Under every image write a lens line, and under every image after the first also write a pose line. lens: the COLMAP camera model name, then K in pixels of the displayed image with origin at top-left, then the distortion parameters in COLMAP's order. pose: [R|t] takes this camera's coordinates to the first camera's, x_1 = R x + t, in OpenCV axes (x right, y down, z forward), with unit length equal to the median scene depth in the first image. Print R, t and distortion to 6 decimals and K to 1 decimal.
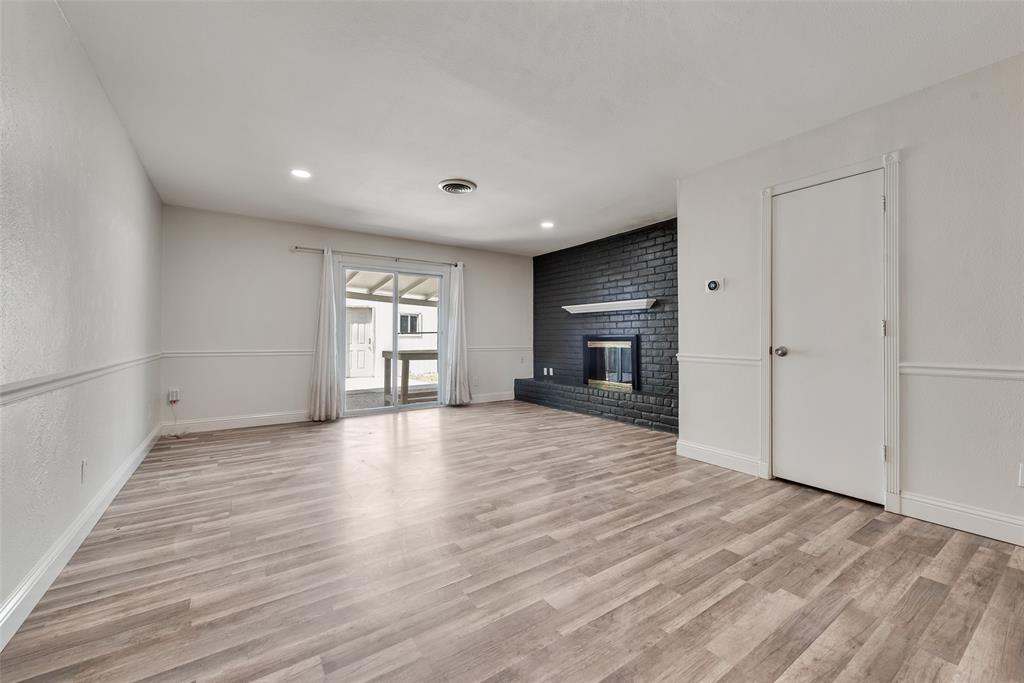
lens RADIAL K [[400.9, 0, 507.4], [0, 400.9, 331.9], [0, 0, 1]] dist [0.012864, -0.004079]
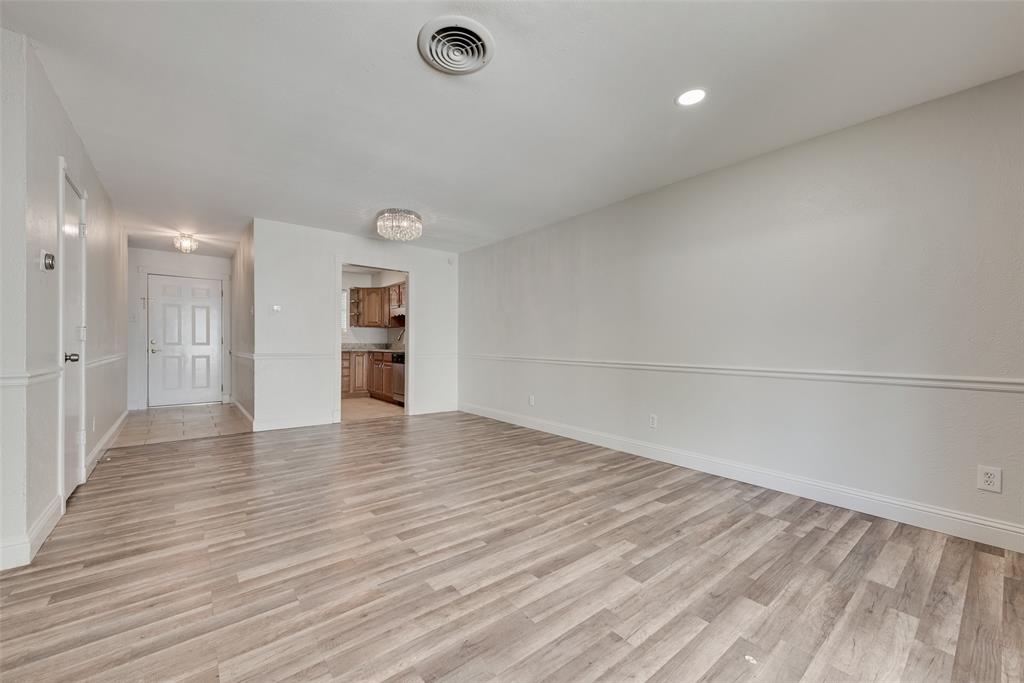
lens RADIAL K [[400.9, 0, 515.4], [0, 400.9, 347.7], [0, 0, 1]] dist [0.012864, -0.004079]
pose [[-0.994791, -0.007236, -0.101676, -0.196839], [-0.007129, 0.999974, -0.001415, 0.020084], [0.101684, -0.000683, -0.994817, 1.970421]]
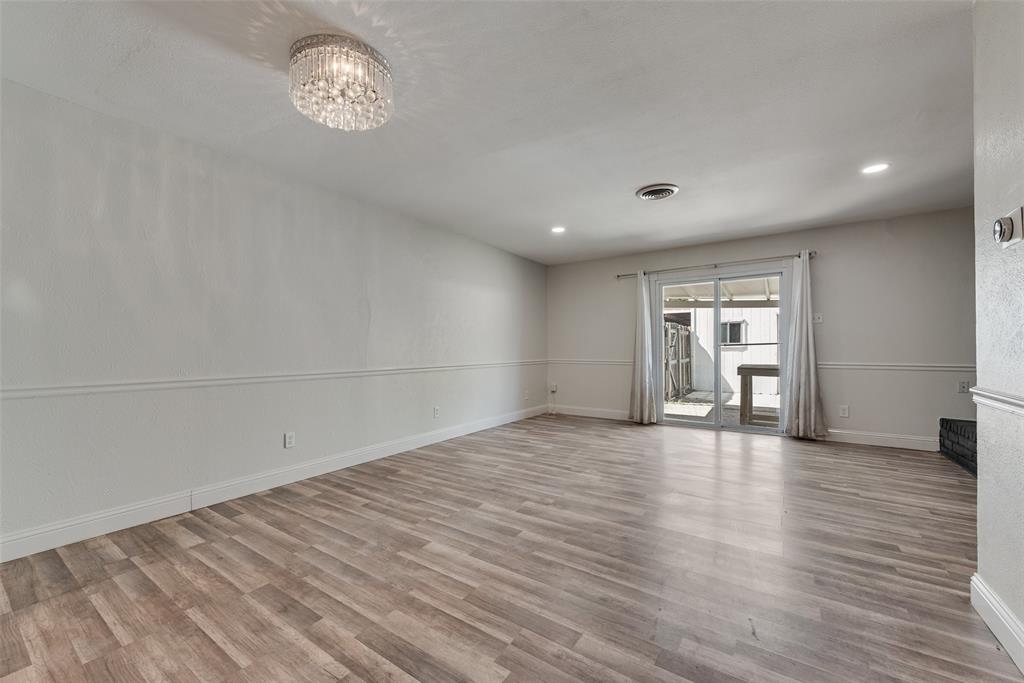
lens RADIAL K [[400.9, 0, 506.4], [0, 400.9, 344.5], [0, 0, 1]] dist [0.012864, -0.004079]
pose [[0.366023, -0.012794, -0.930518, 0.818317], [0.017096, 0.999829, -0.007022, -0.000365], [0.930449, -0.013338, 0.366179, 0.411091]]
